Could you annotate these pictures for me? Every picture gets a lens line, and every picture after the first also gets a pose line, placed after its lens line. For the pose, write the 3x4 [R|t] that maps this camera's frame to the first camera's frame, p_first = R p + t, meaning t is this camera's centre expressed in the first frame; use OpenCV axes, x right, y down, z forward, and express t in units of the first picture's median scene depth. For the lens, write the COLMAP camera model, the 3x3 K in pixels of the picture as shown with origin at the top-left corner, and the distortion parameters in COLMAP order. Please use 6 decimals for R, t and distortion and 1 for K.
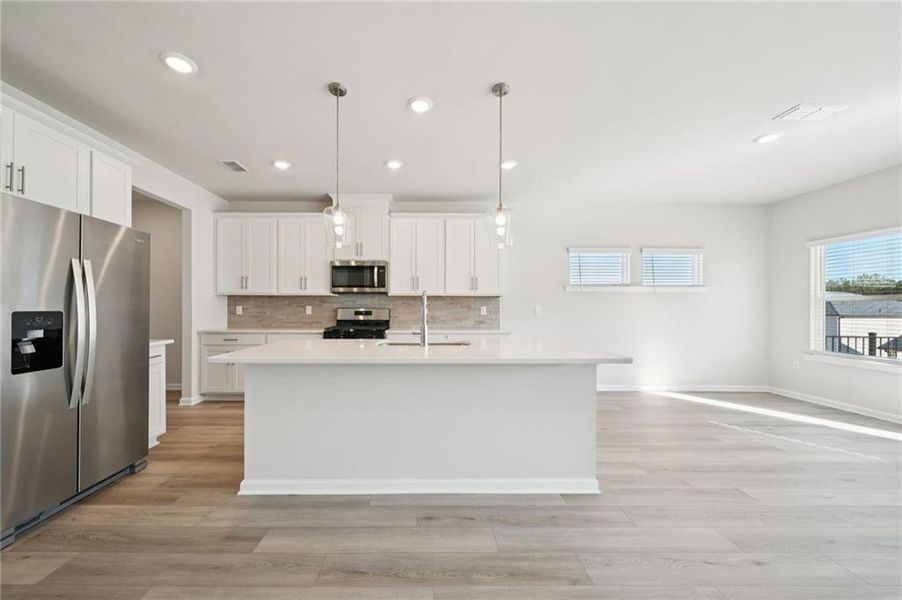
lens RADIAL K [[345.4, 0, 445.1], [0, 345.4, 305.7], [0, 0, 1]] dist [-0.003944, -0.000403]
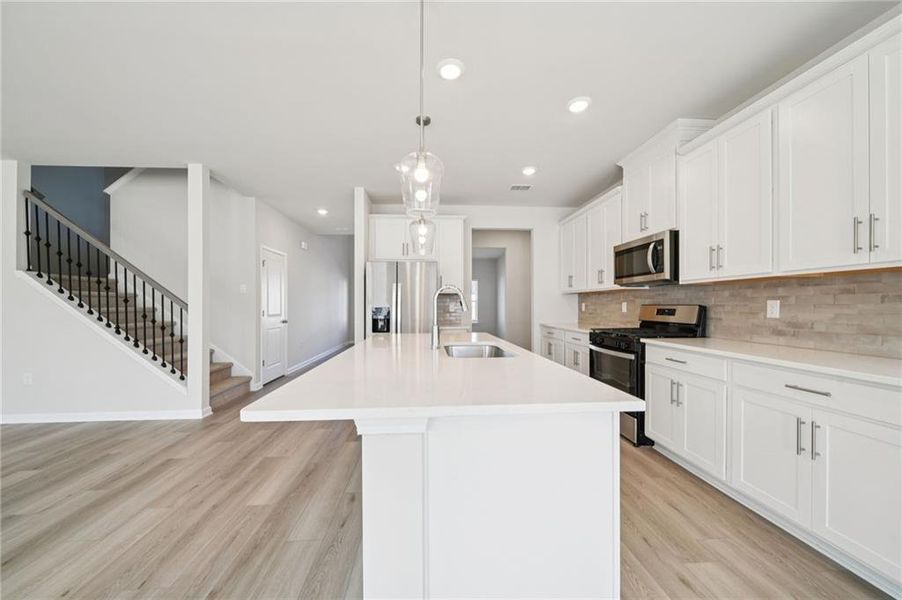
lens RADIAL K [[345.4, 0, 444.1], [0, 345.4, 303.3], [0, 0, 1]] dist [-0.003944, -0.000403]
pose [[-0.029620, -0.007499, -0.999533, 0.473438], [0.013035, 0.999884, -0.007888, 0.004005], [0.999476, -0.013263, -0.029519, 0.605021]]
